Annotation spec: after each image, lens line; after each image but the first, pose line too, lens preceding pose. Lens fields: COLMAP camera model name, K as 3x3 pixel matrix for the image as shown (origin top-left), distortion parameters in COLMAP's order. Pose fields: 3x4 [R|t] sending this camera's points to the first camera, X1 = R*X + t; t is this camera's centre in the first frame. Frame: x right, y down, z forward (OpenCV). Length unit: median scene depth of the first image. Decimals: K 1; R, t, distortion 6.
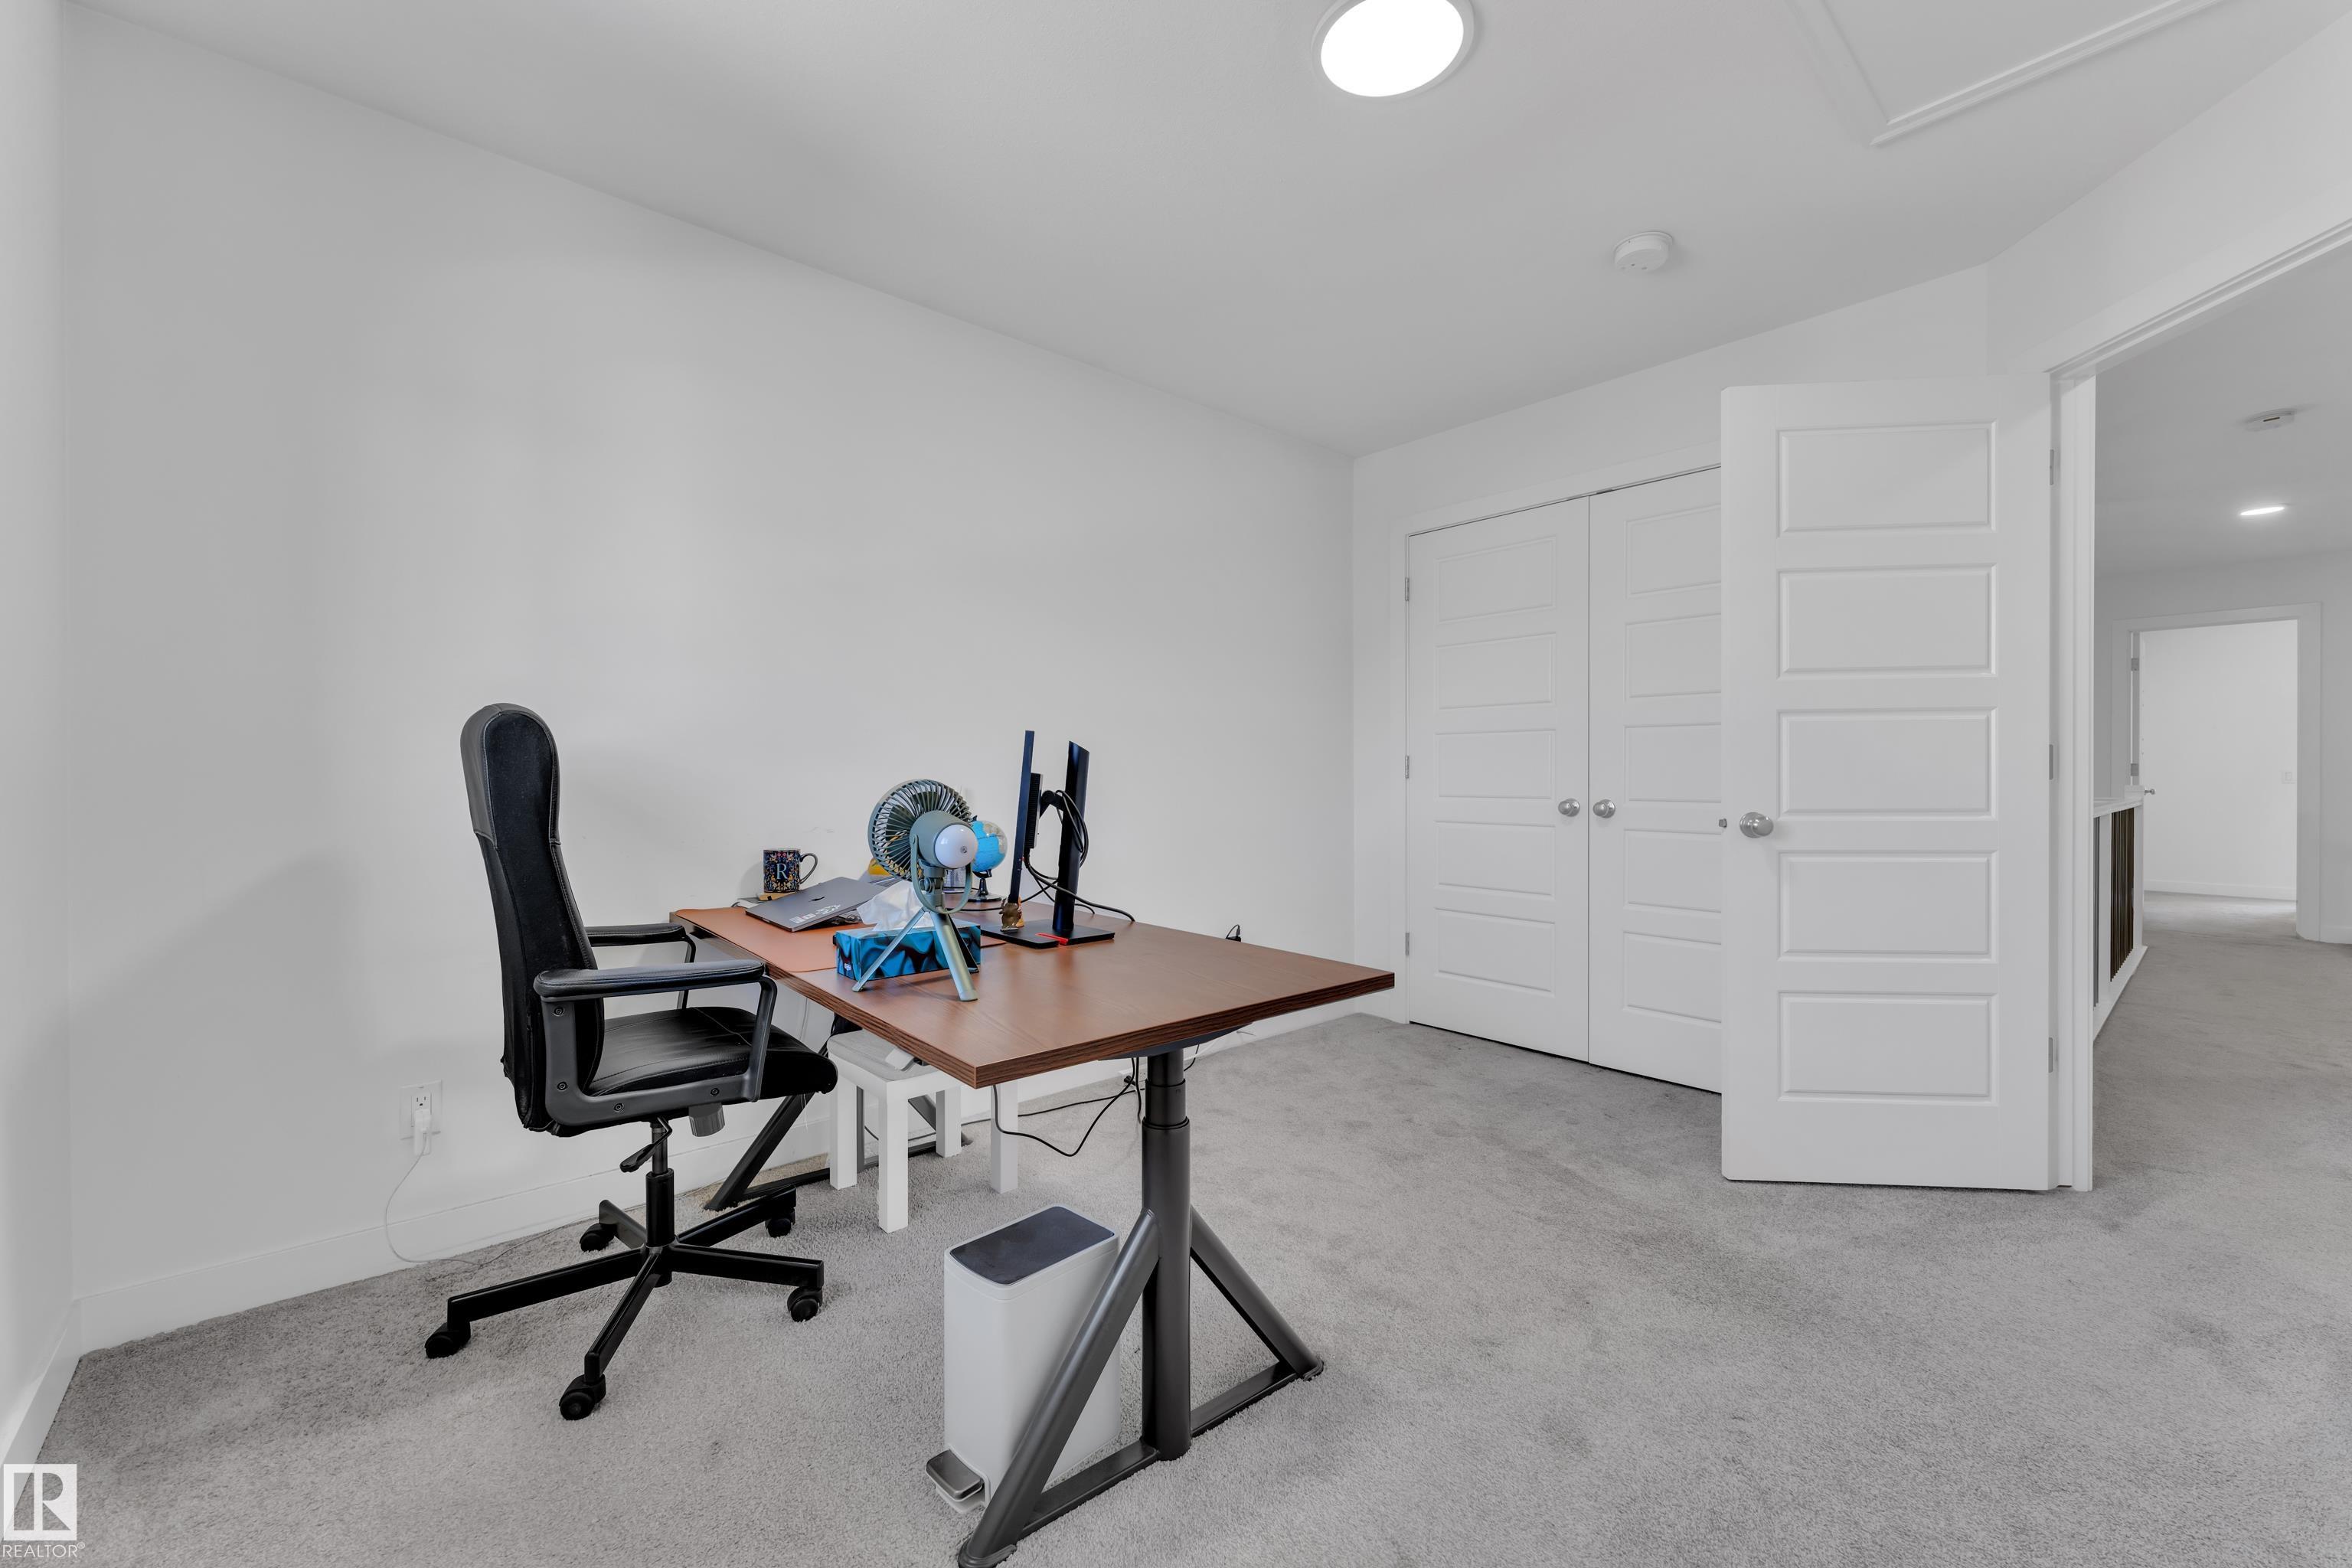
lens RADIAL K [[978.9, 0, 1180.6], [0, 978.9, 777.3], [0, 0, 1]] dist [-0.002161, -0.000203]
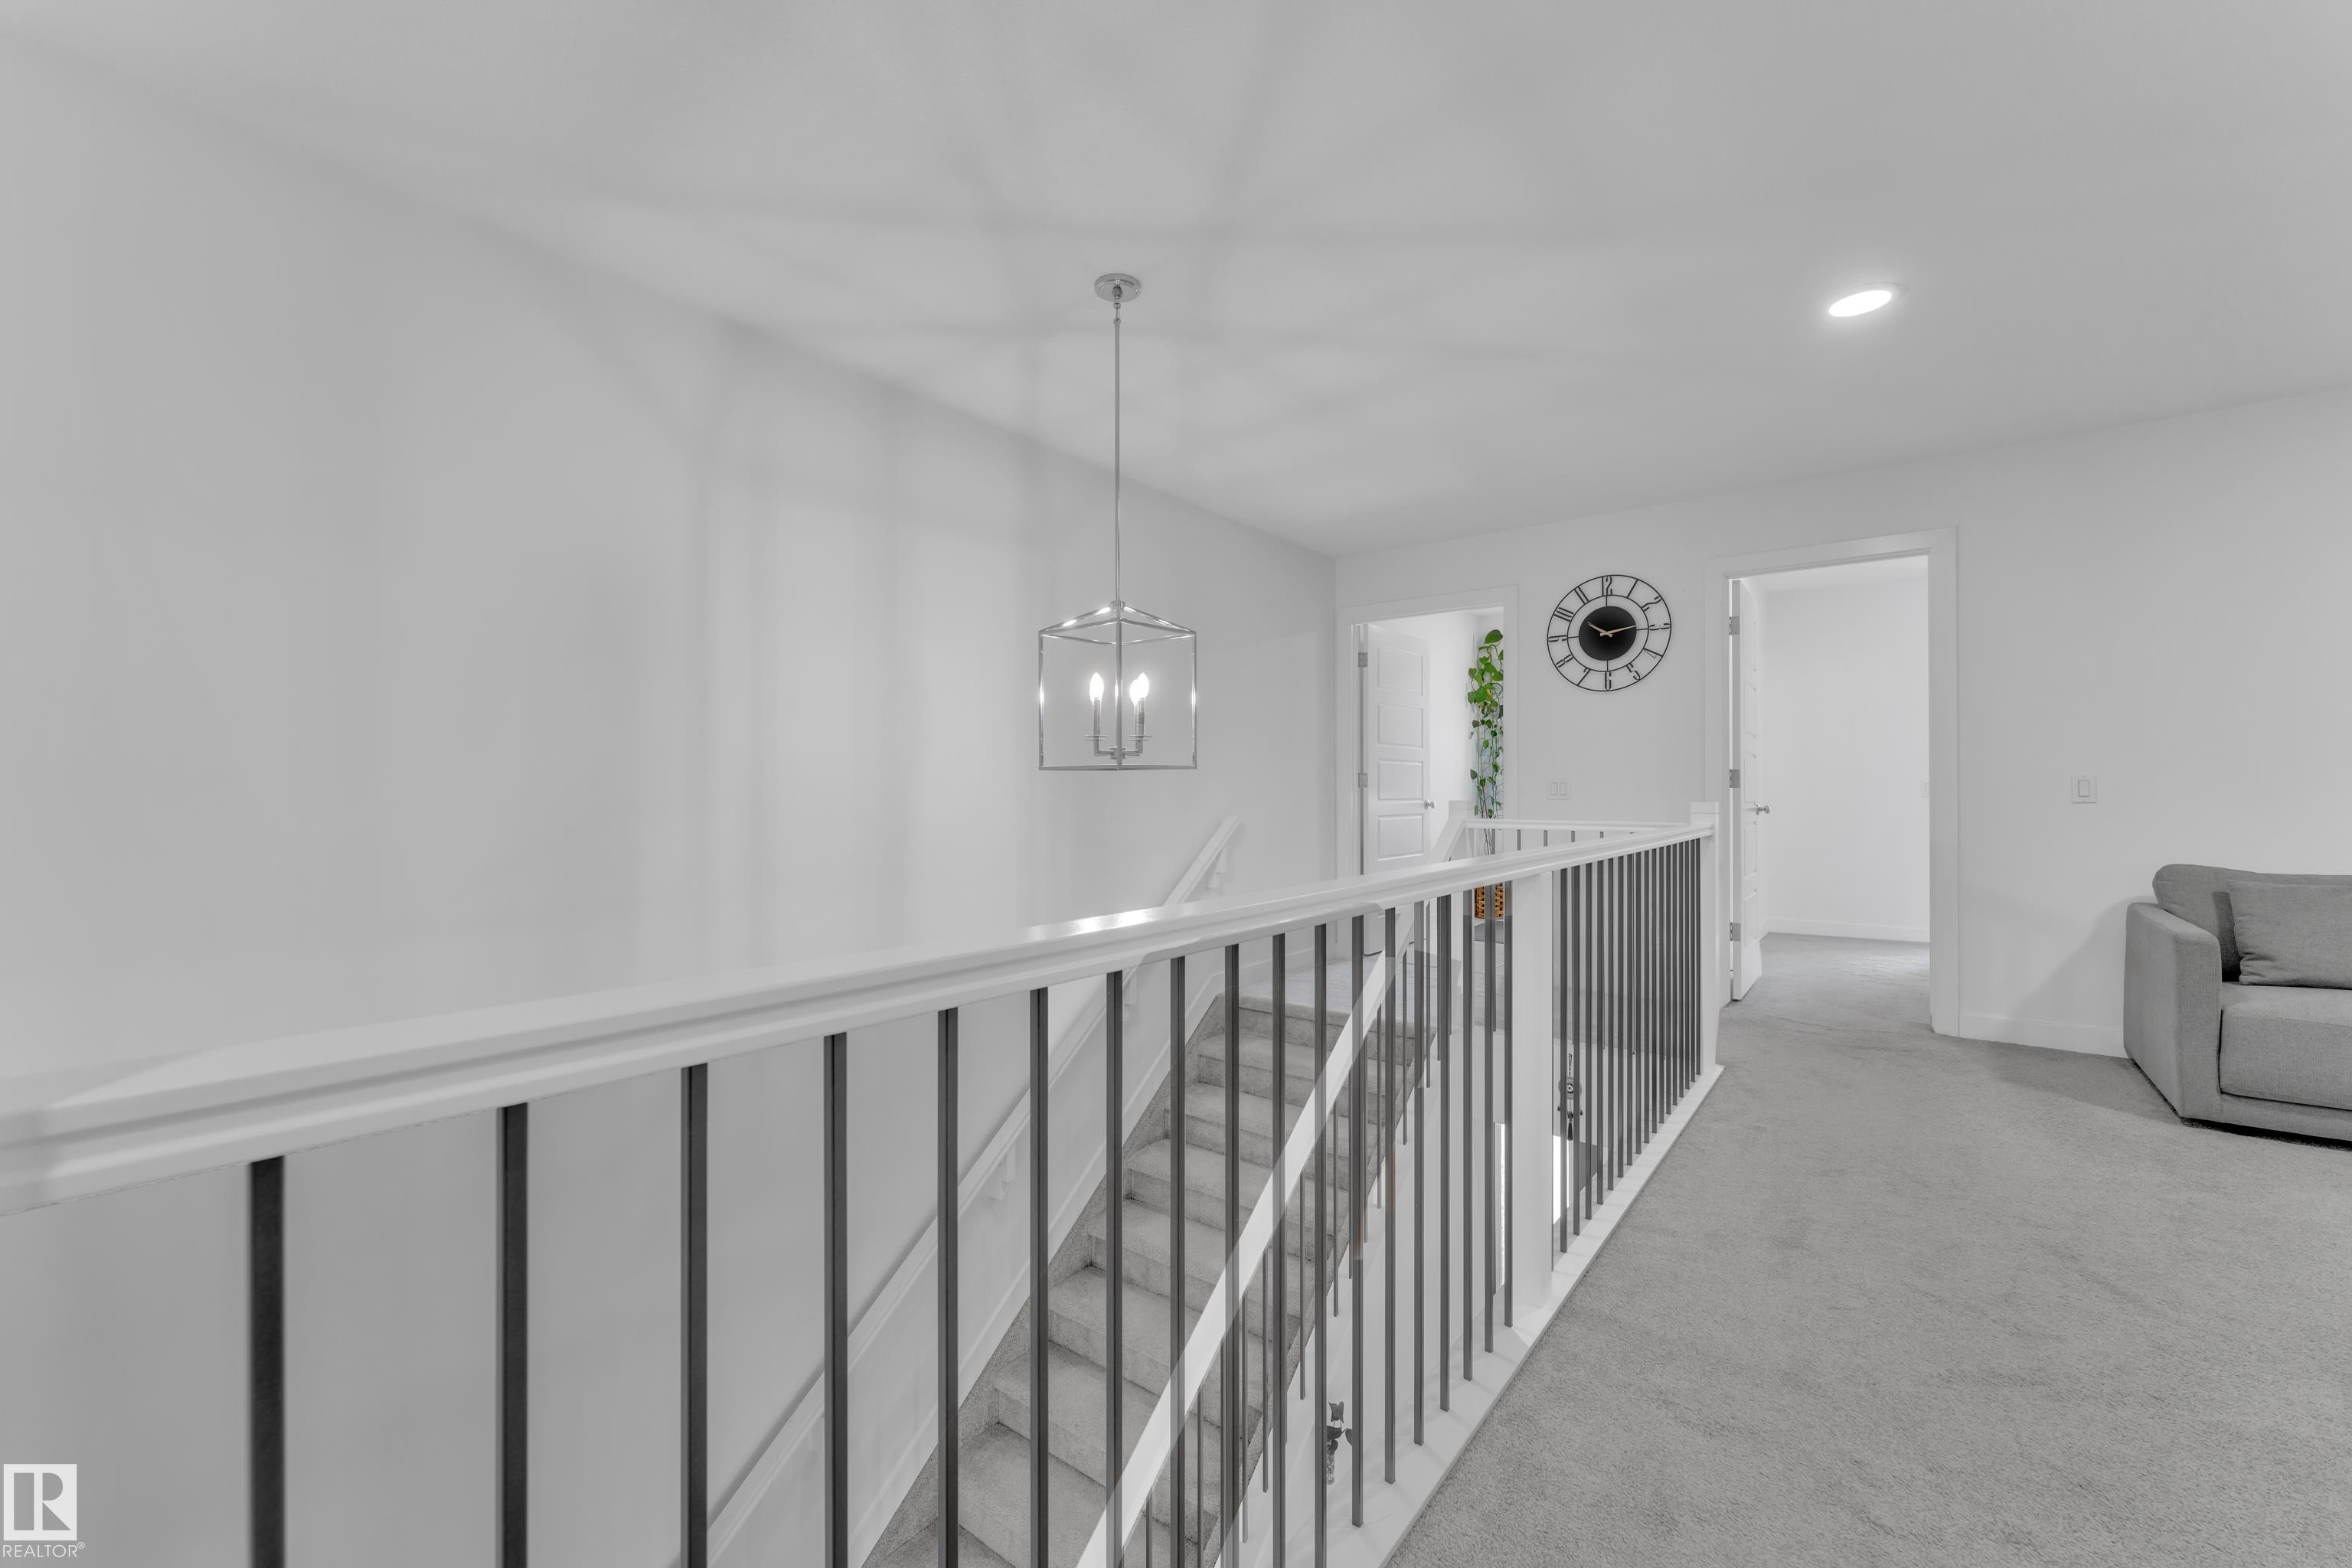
lens RADIAL K [[978.9, 0, 1162.6], [0, 978.9, 789.2], [0, 0, 1]] dist [-0.002161, -0.000203]
pose [[0.982680, 0.001934, 0.185303, 0.475084], [-0.001139, 0.999990, -0.004399, 0.003735], [-0.185309, 0.004111, 0.982672, 0.413517]]
